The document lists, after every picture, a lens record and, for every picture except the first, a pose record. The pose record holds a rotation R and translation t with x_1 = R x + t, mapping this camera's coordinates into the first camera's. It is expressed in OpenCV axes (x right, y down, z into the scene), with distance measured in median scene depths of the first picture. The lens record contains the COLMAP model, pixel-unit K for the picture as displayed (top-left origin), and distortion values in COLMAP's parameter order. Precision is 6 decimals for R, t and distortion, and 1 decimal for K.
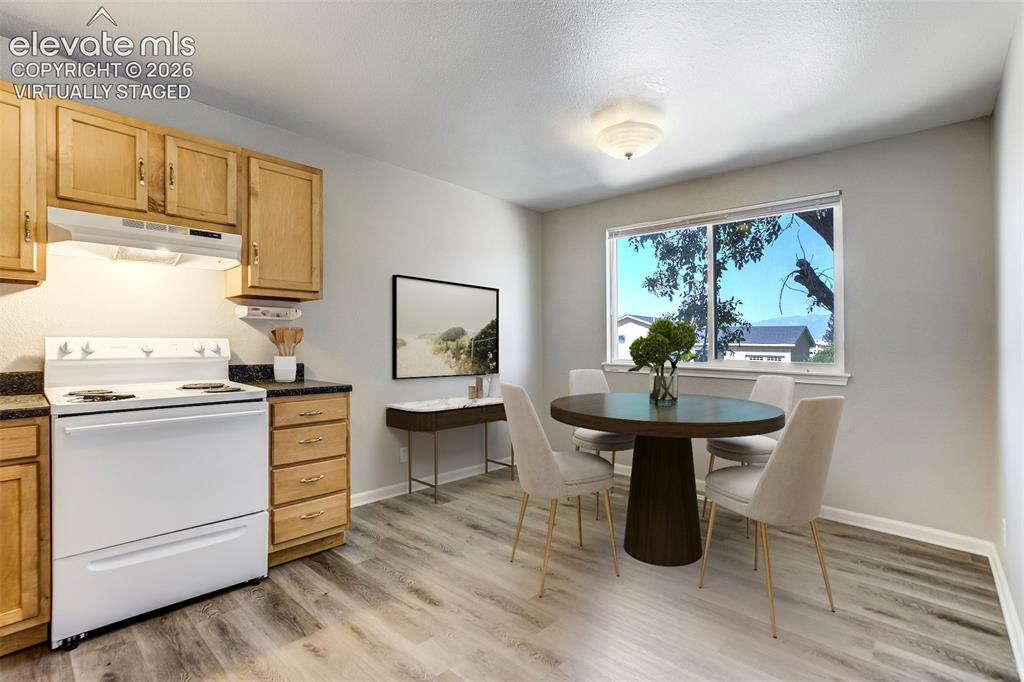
lens RADIAL K [[480.6, 0, 513.5], [0, 480.6, 339.7], [0, 0, 1]] dist [-0.028144, 0.011773]
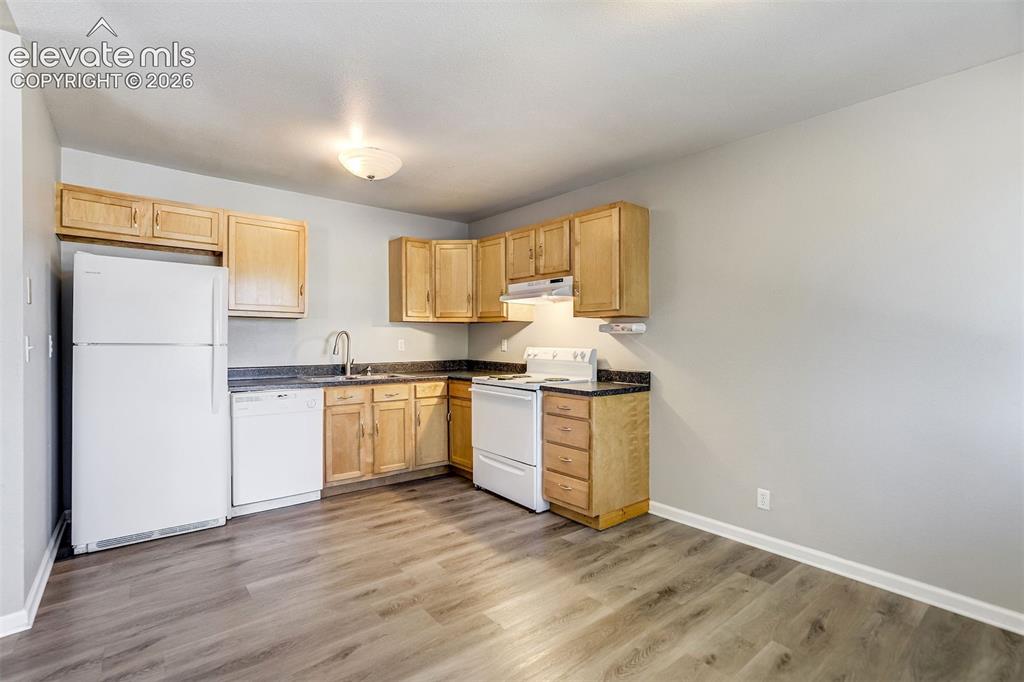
lens RADIAL K [[480.6, 0, 508.9], [0, 480.6, 337.5], [0, 0, 1]] dist [-0.028144, 0.011773]
pose [[-0.129450, -0.006741, -0.991563, 0.861371], [-0.000386, 0.999977, -0.006748, -0.026766], [0.991586, -0.000491, -0.129450, 0.992367]]
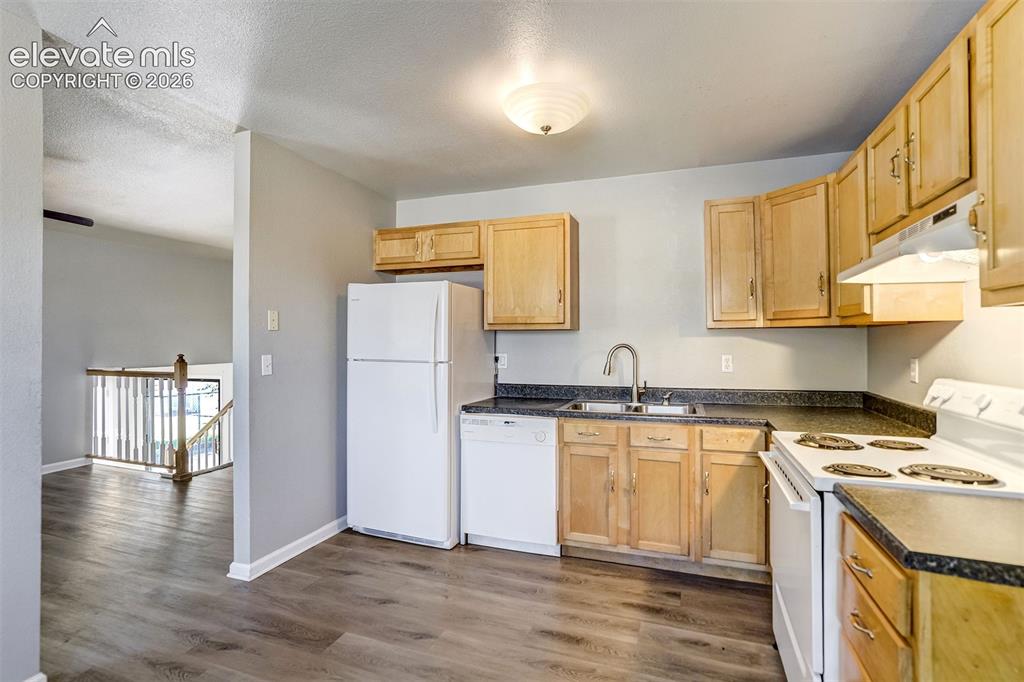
lens RADIAL K [[480.6, 0, 508.9], [0, 480.6, 343.3], [0, 0, 1]] dist [-0.028144, 0.011773]
pose [[-0.921205, 0.000747, -0.389078, 0.067377], [0.001635, 0.999997, -0.001950, -0.060478], [0.389075, -0.002432, -0.921203, 1.255293]]
